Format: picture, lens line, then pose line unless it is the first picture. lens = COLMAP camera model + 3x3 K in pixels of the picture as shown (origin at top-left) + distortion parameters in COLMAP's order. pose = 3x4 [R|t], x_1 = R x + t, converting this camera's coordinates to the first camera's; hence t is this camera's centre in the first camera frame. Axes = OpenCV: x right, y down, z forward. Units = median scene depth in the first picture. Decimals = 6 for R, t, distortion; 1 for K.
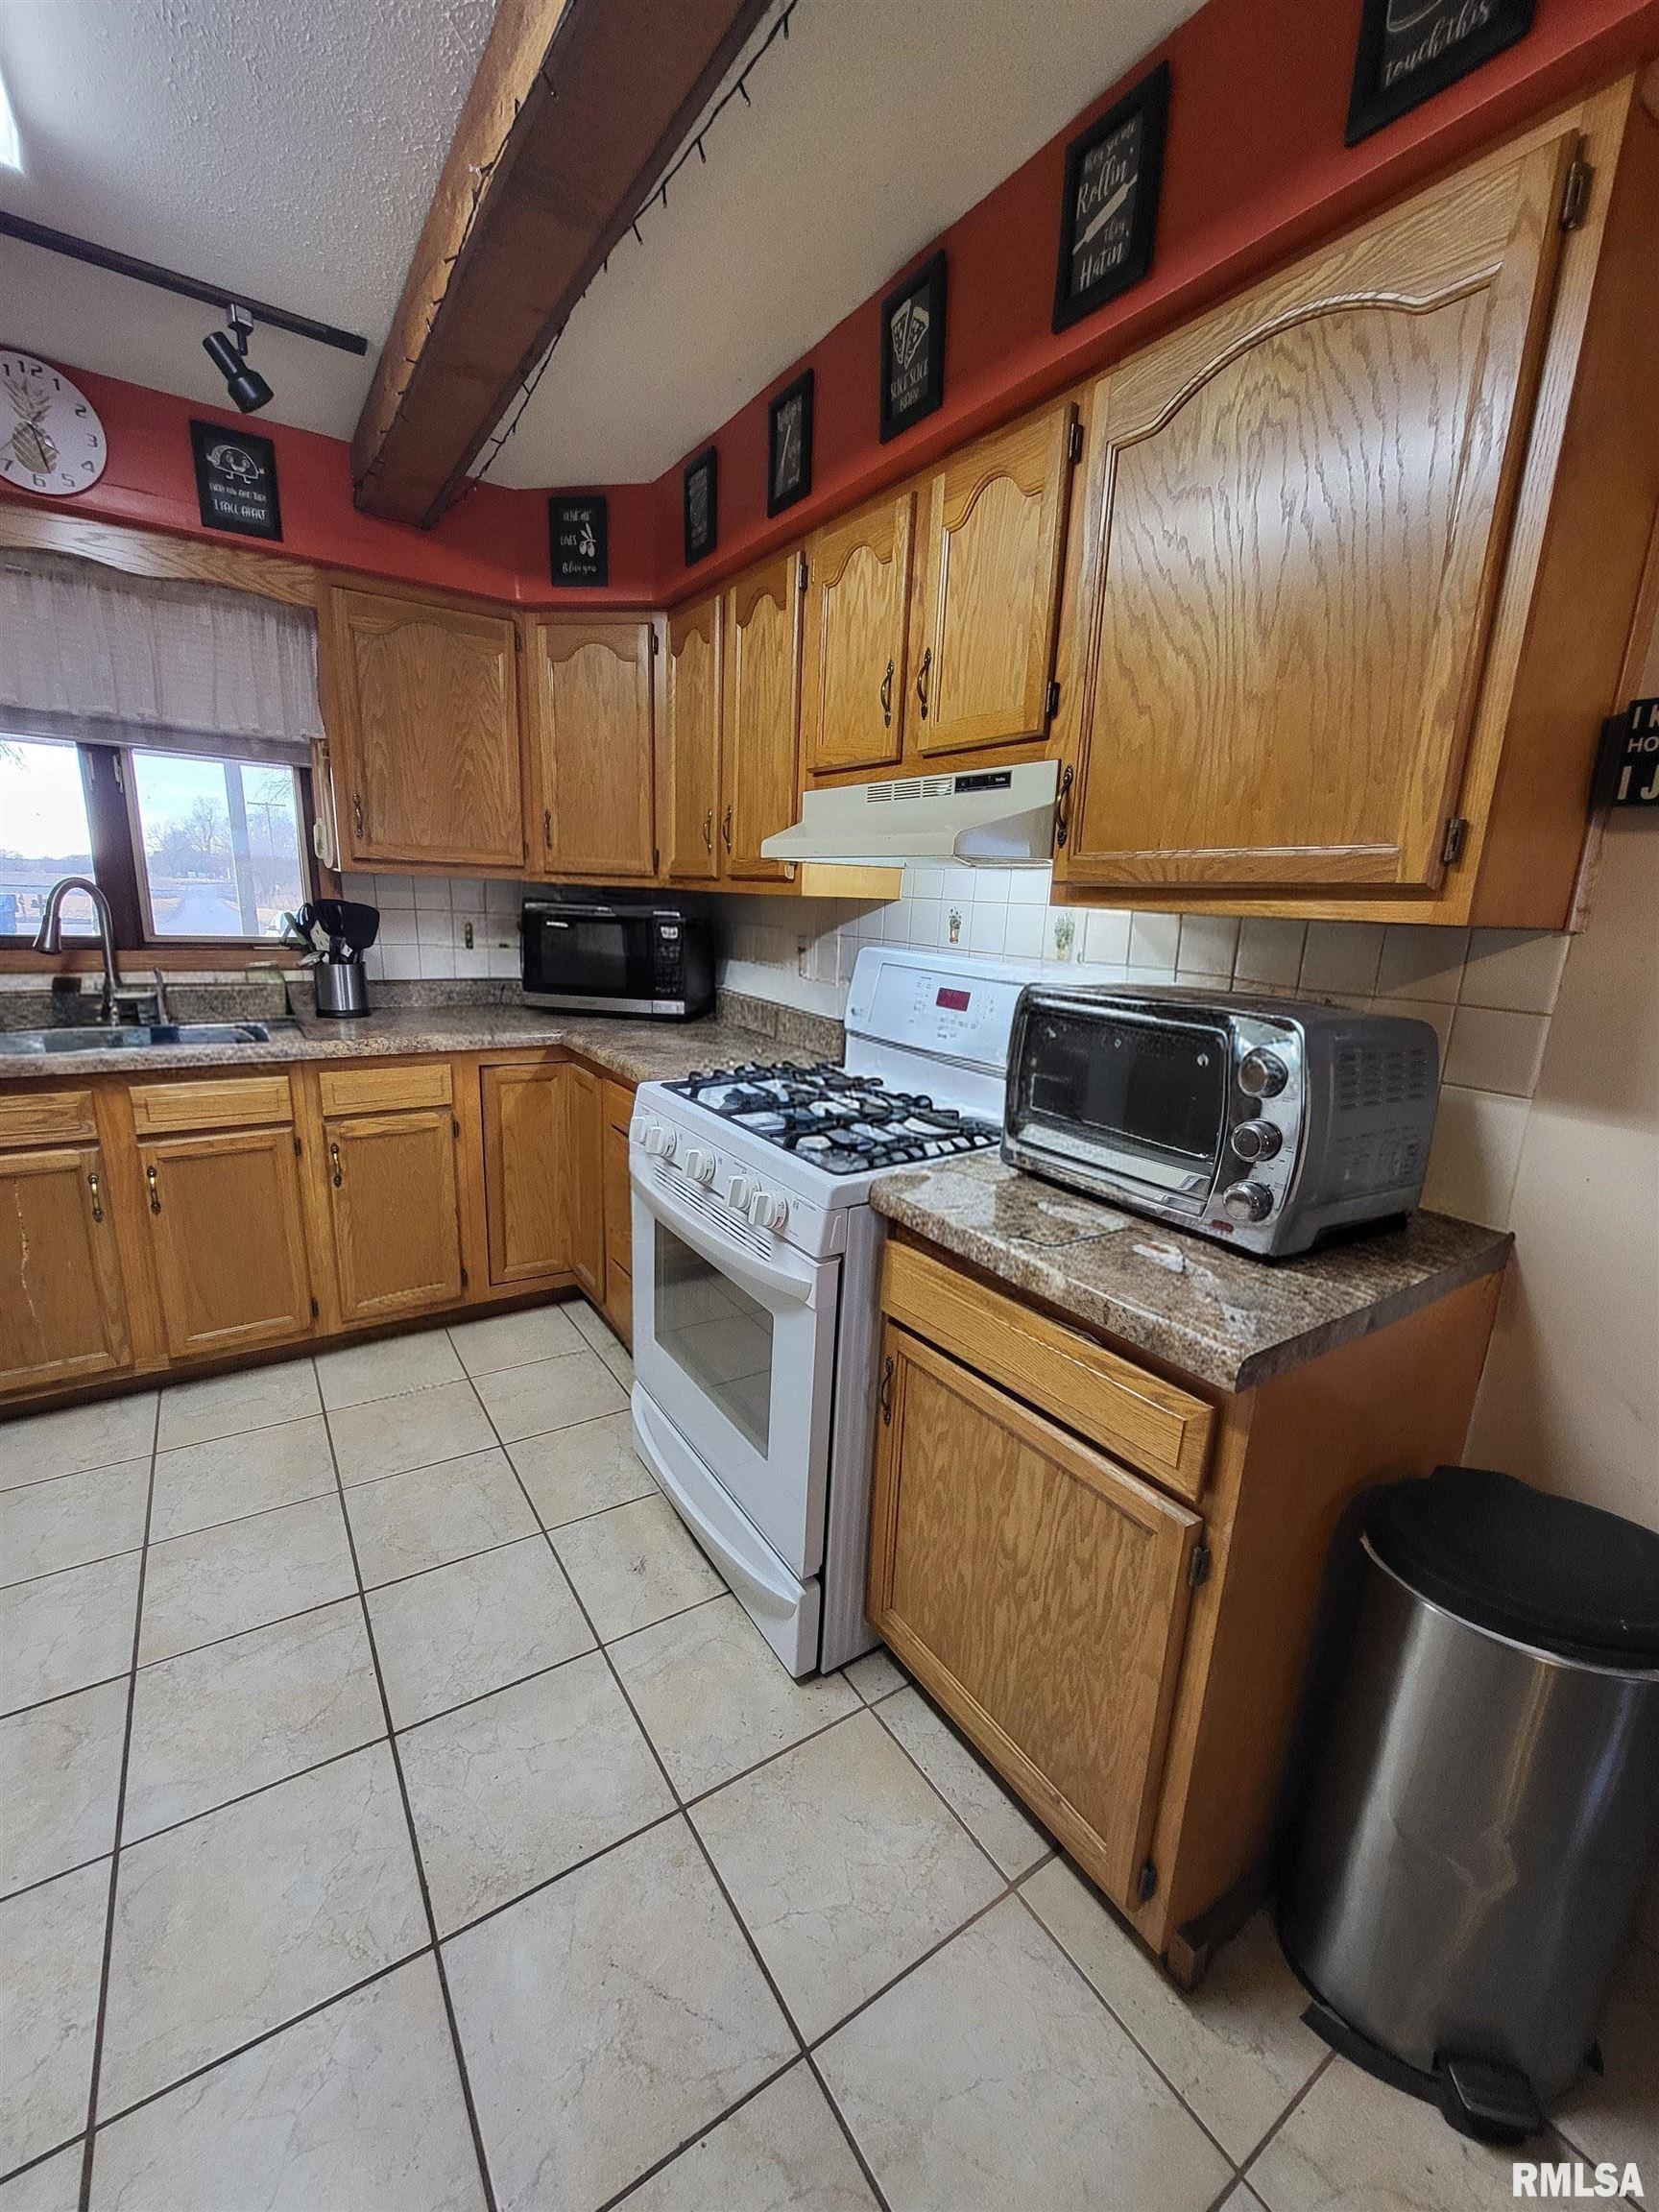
lens RADIAL K [[895.1, 0, 830.0], [0, 895.1, 1110.6], [0, 0, 1]] dist [-0.000472, -0.000261]
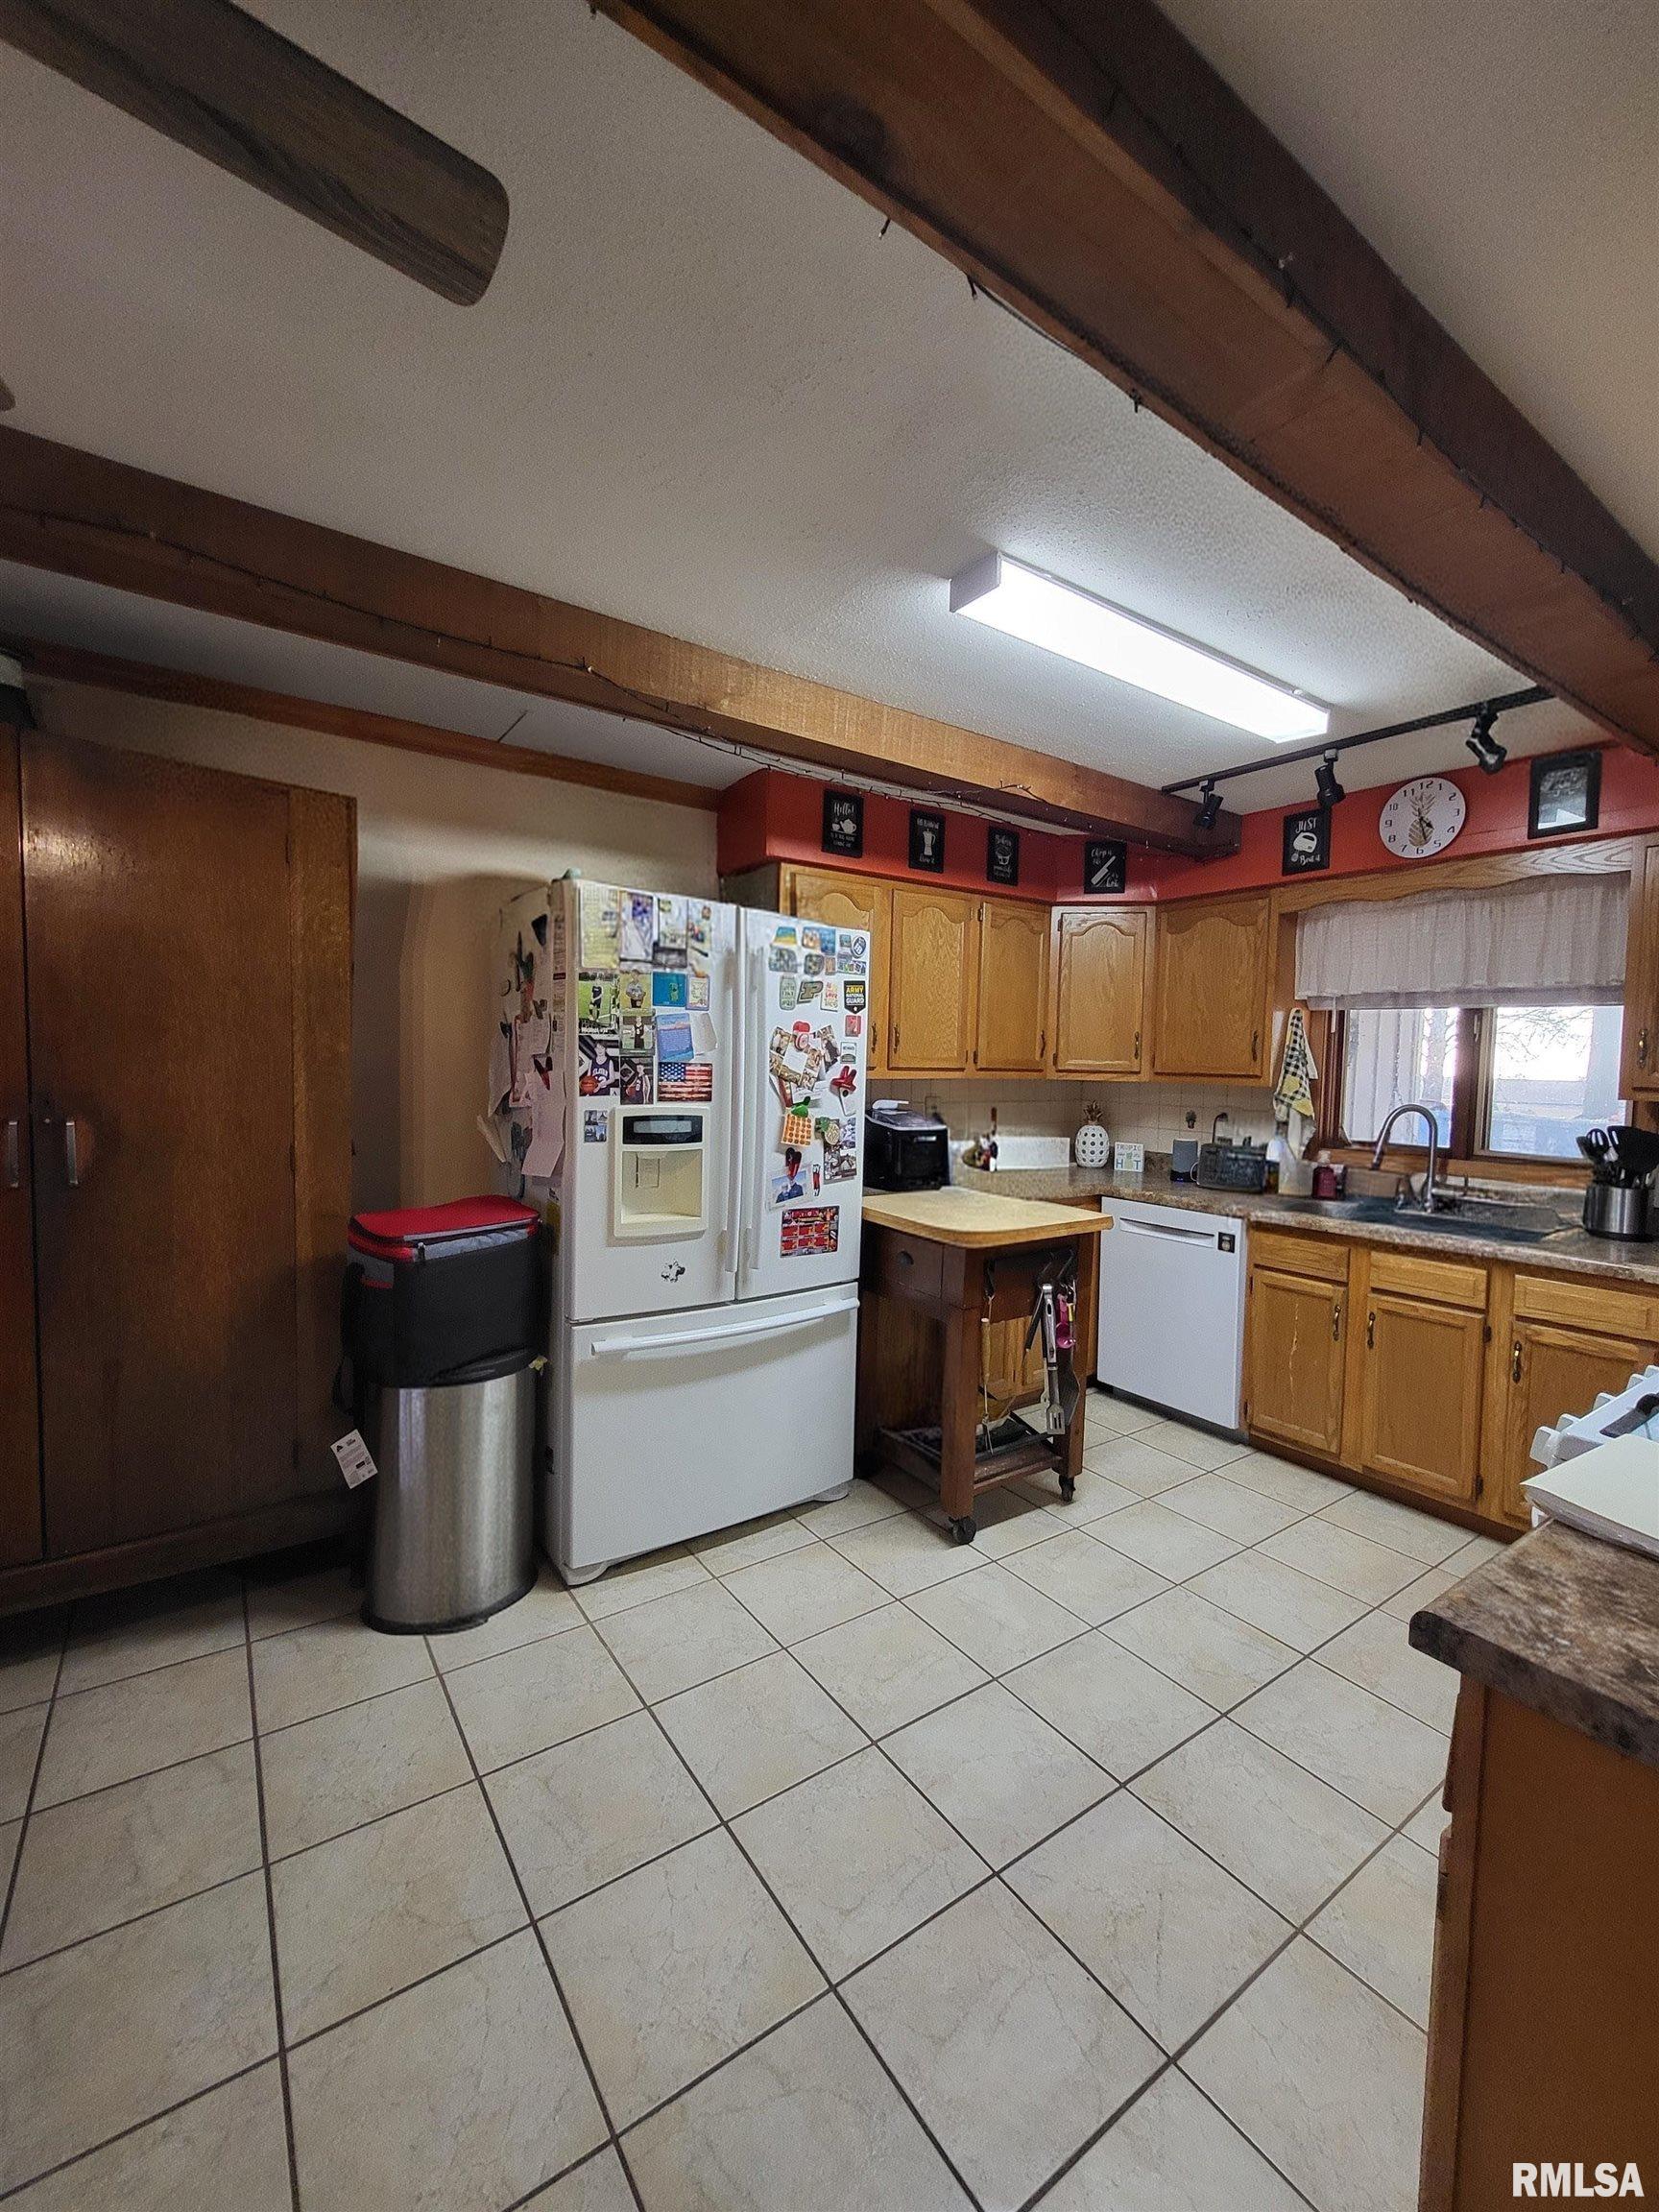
lens RADIAL K [[895.1, 0, 829.3], [0, 895.1, 1107.8], [0, 0, 1]] dist [-0.000472, -0.000261]
pose [[0.018039, 0.007527, -0.999809, 0.537791], [-0.256221, 0.966614, 0.002655, -0.027122], [0.966450, 0.256125, 0.019365, 0.100045]]
